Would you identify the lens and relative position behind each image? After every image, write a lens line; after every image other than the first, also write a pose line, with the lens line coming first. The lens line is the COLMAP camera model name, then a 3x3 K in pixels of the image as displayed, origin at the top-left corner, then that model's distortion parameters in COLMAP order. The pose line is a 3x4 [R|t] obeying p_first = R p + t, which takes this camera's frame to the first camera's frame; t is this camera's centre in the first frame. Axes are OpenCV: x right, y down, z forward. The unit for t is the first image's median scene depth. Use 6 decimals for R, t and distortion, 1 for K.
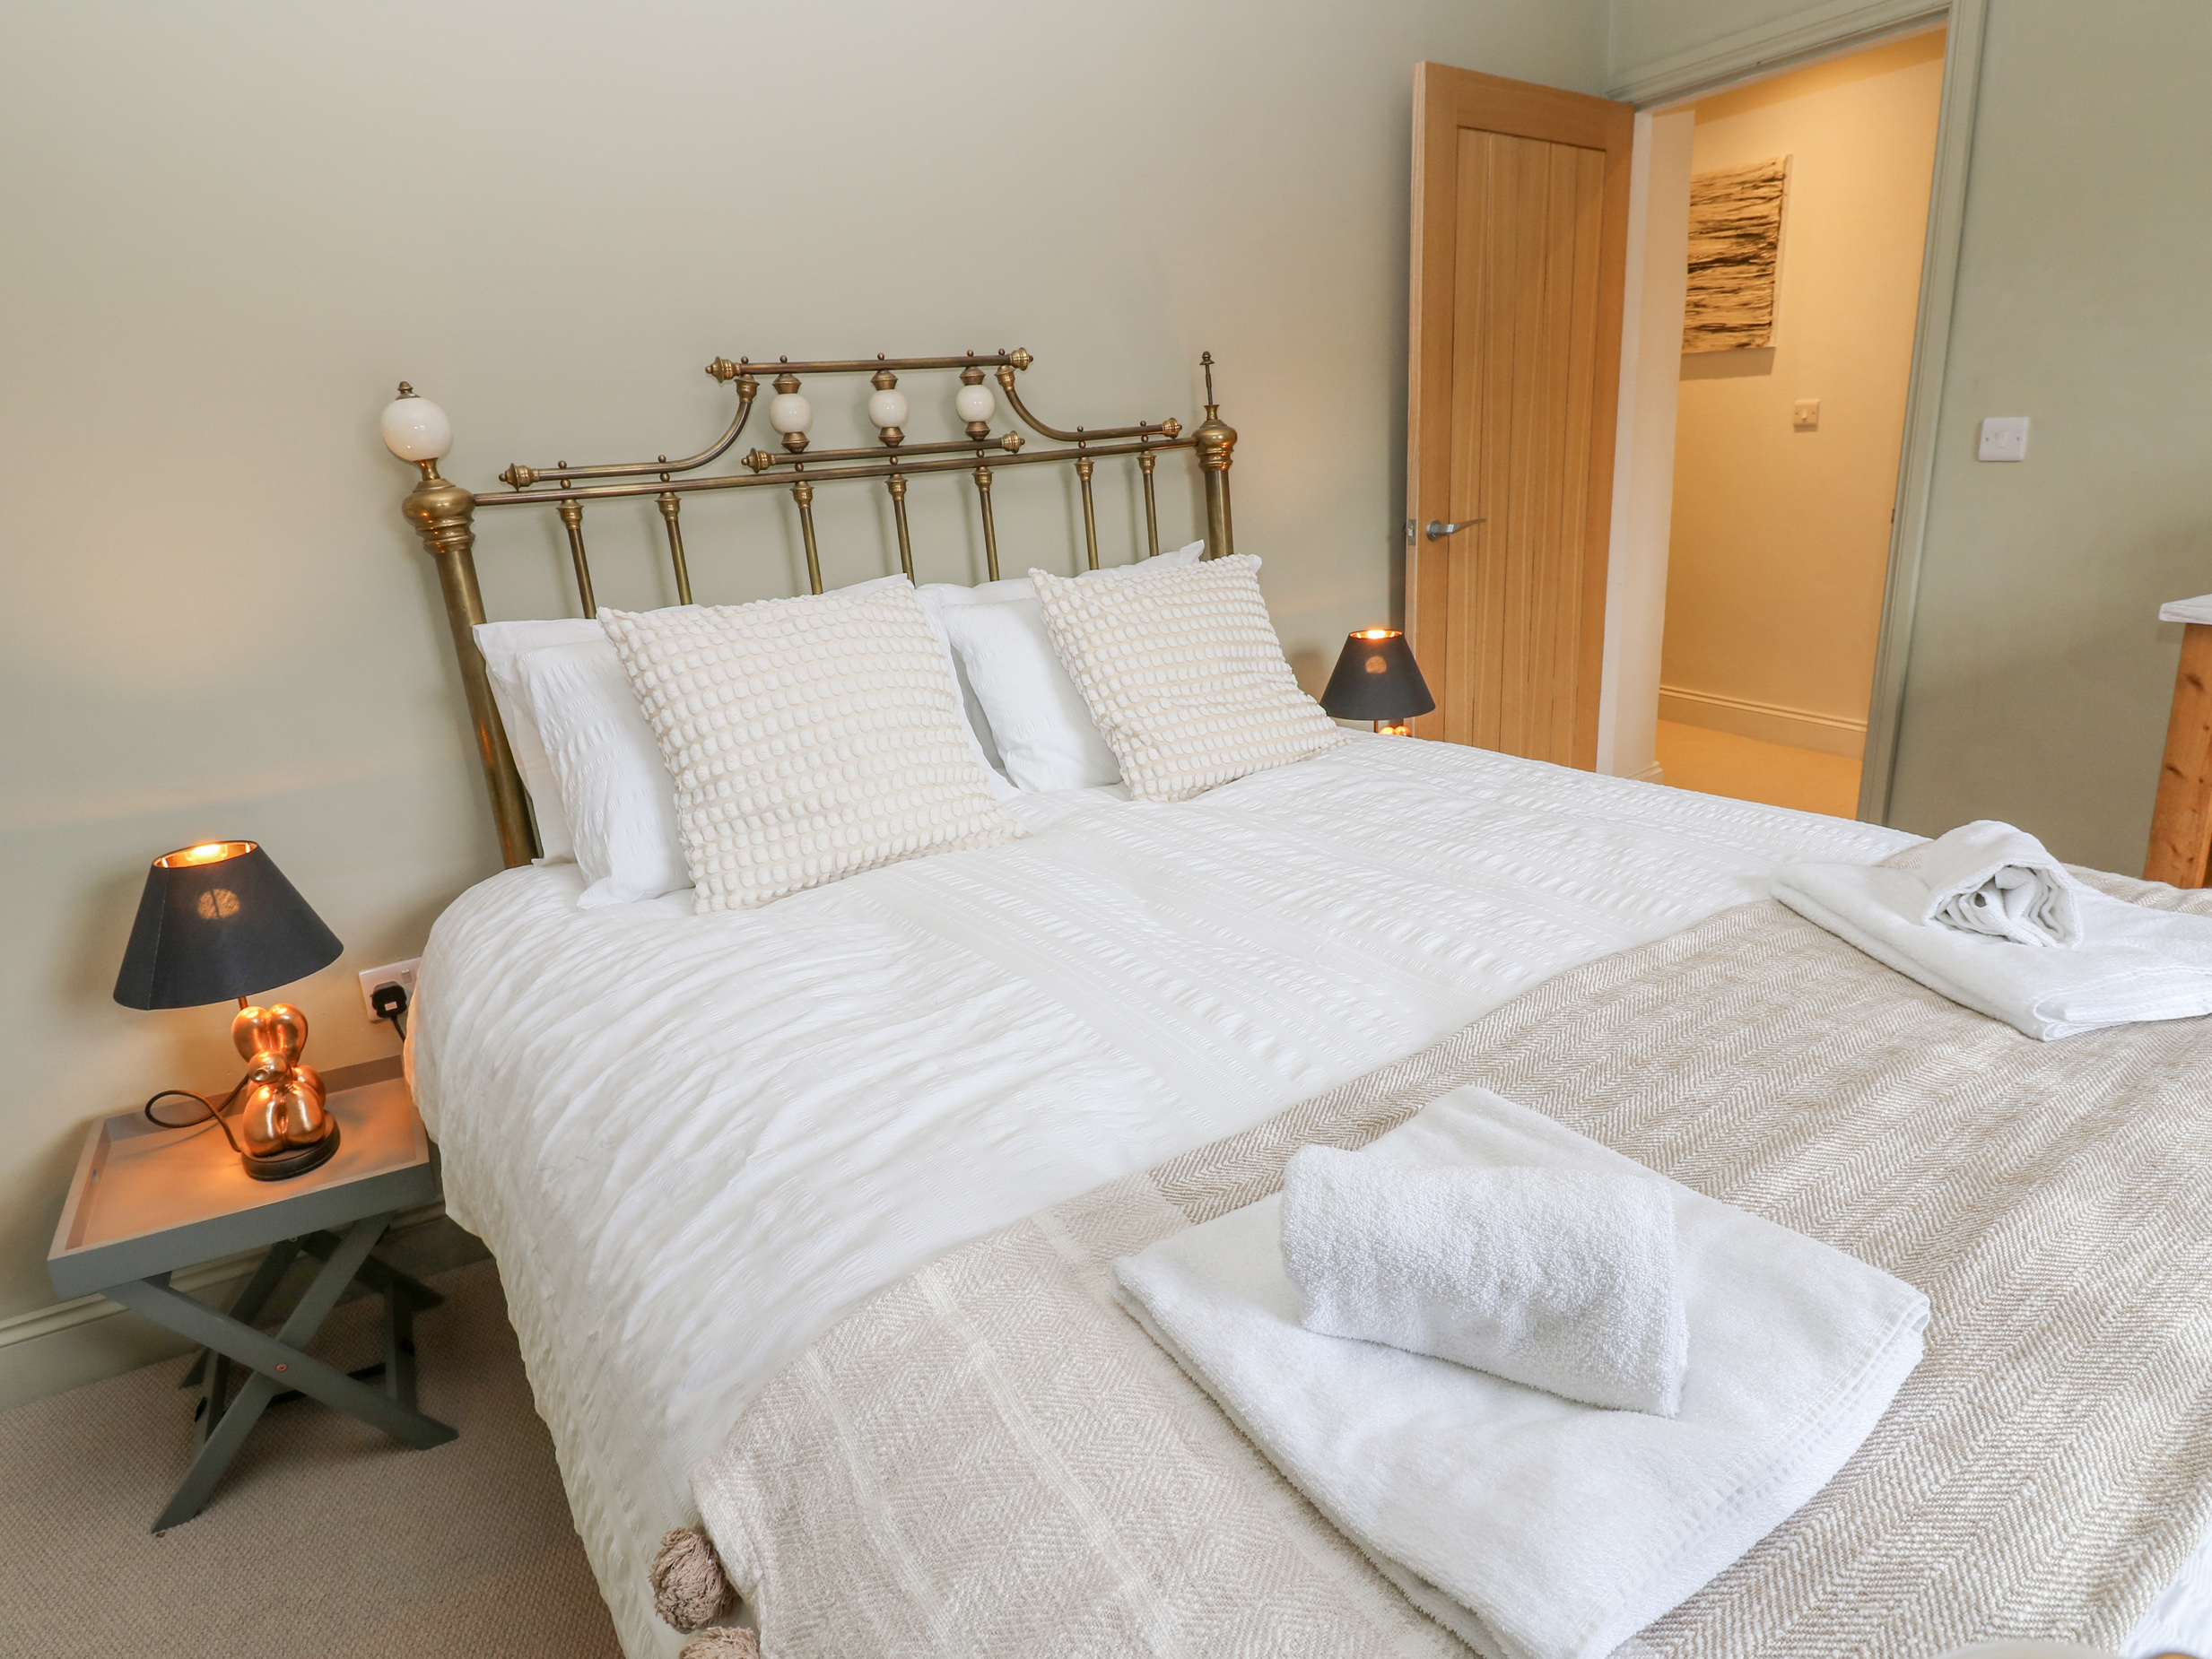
lens RADIAL K [[1197.6, 0, 1118.4], [0, 1197.6, 806.7], [0, 0, 1]] dist [0.000328, -0.016532]
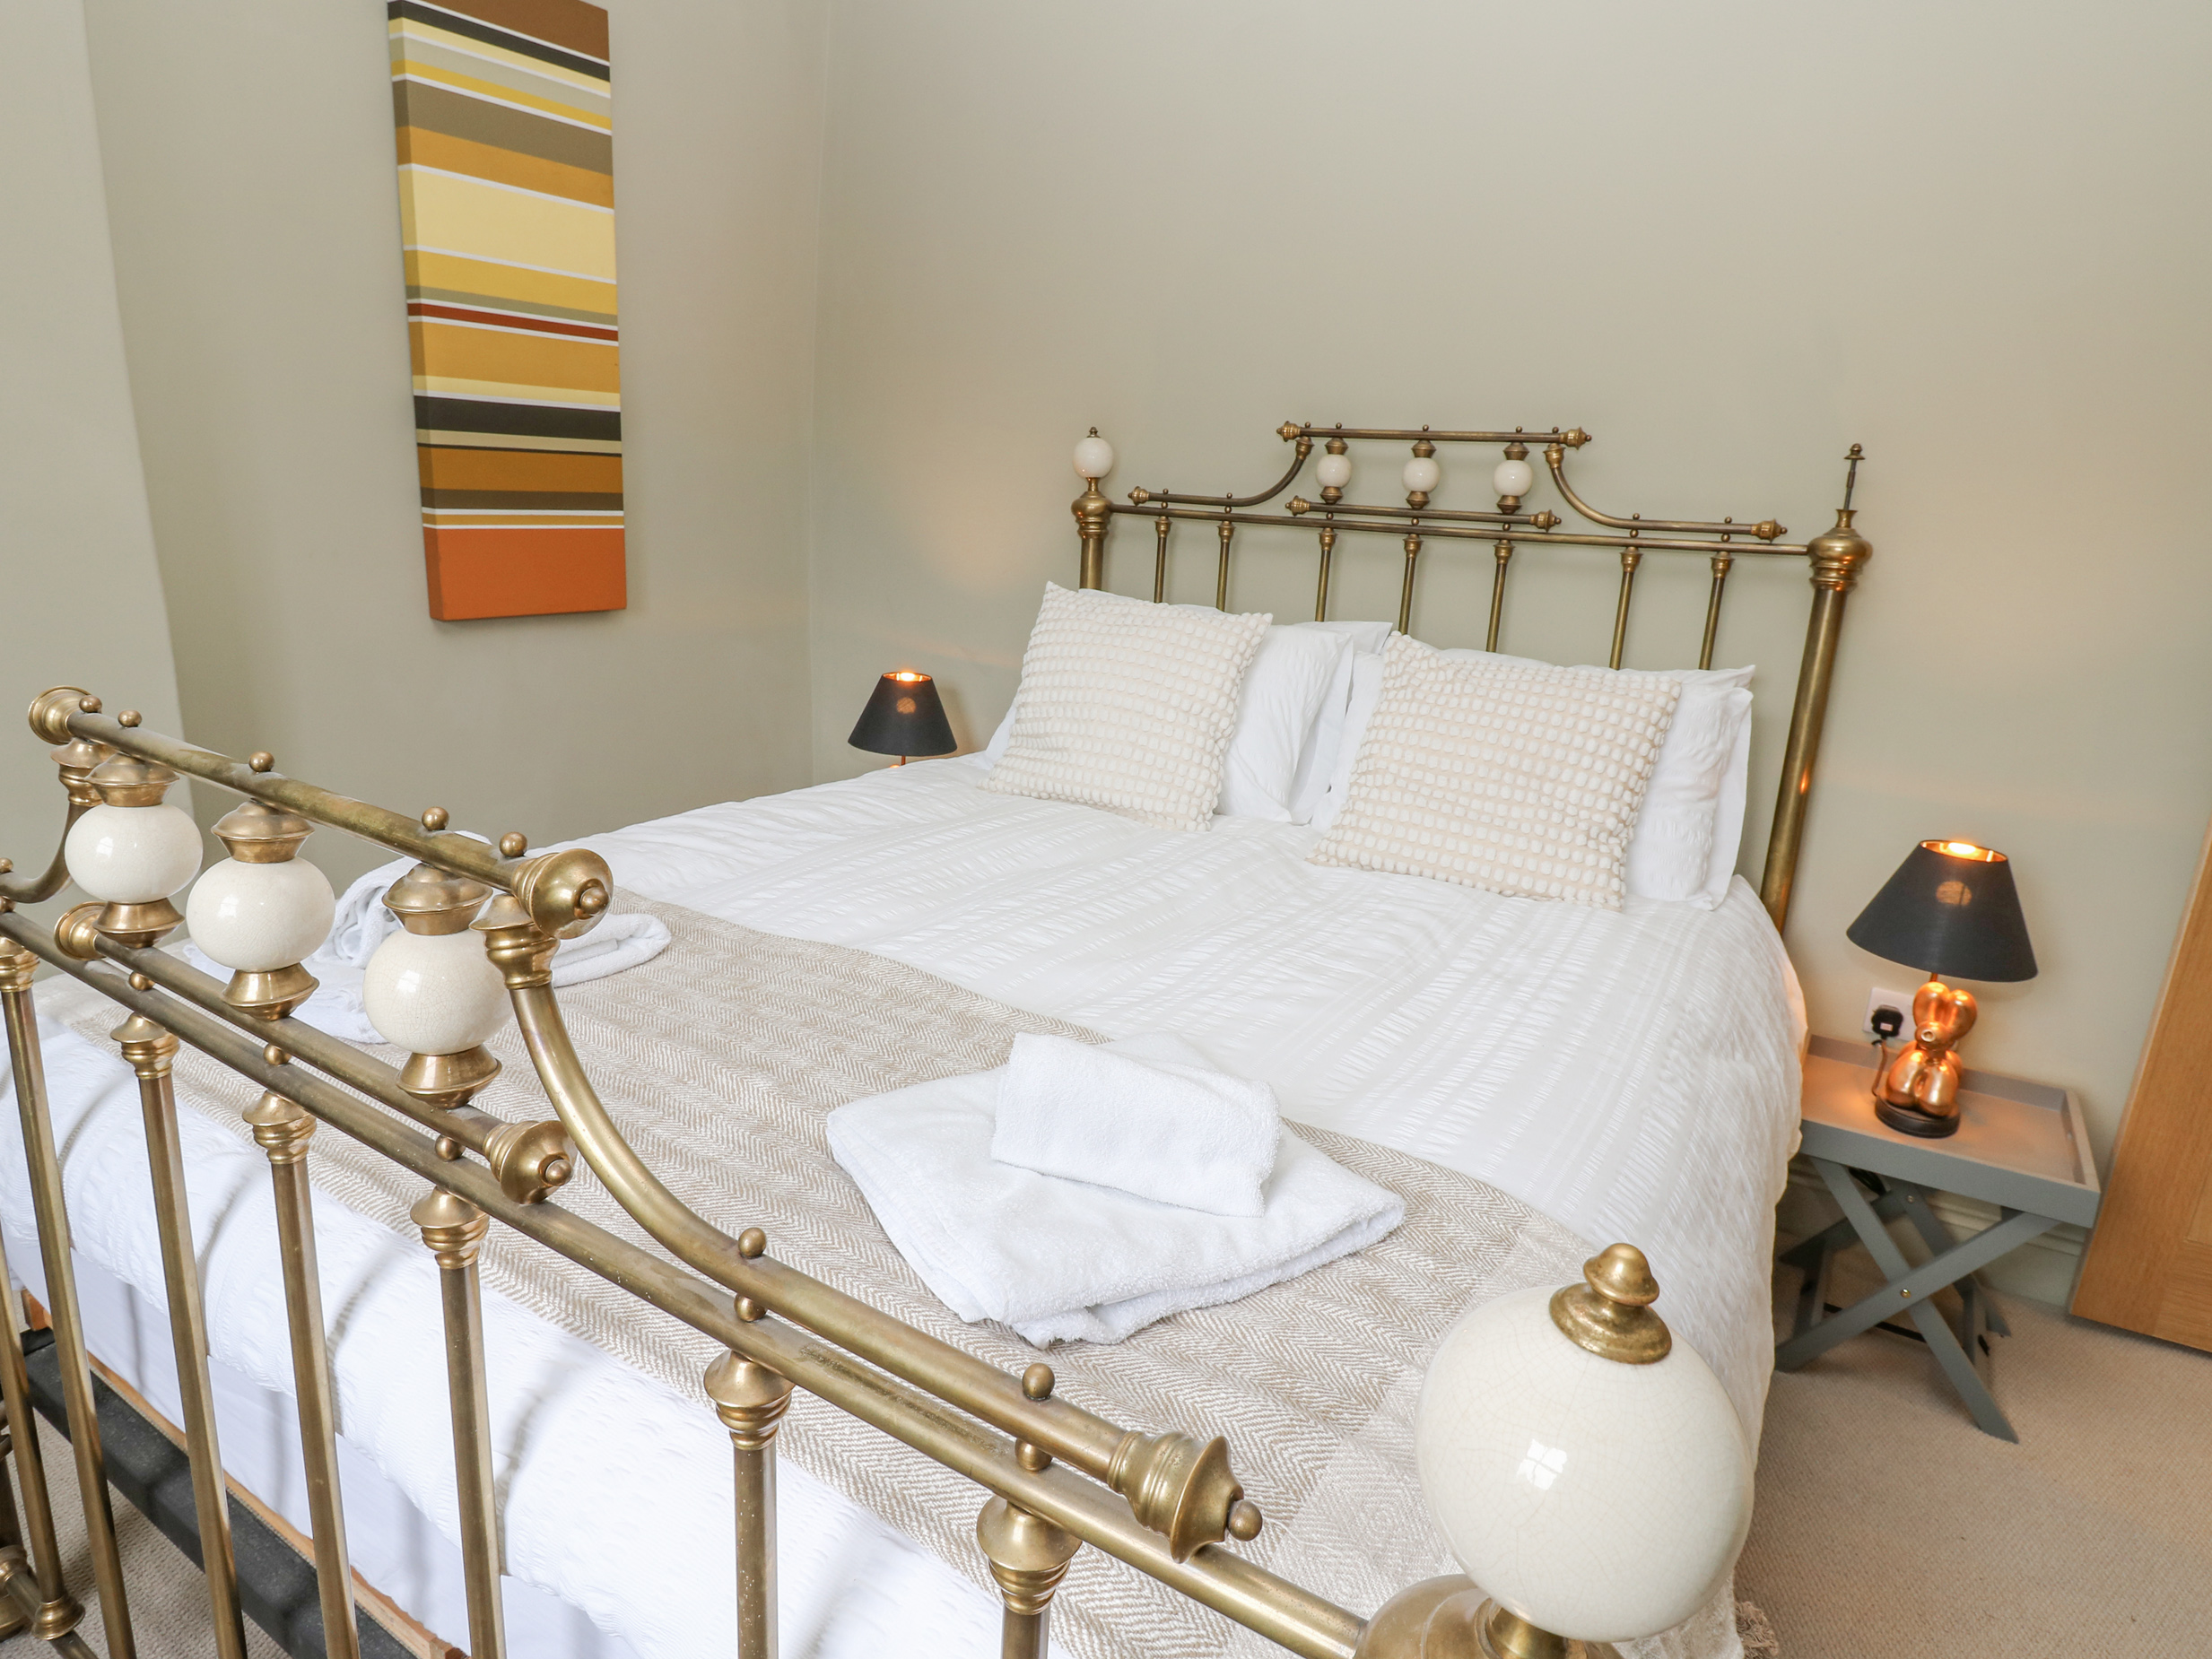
lens RADIAL K [[1197.6, 0, 1118.4], [0, 1197.6, 806.7], [0, 0, 1]] dist [0.000328, -0.016532]
pose [[0.445811, 0.315202, -0.837795, 0.725084], [-0.344957, 0.924156, 0.164133, -0.140623], [0.825989, 0.215831, 0.520730, 0.274330]]
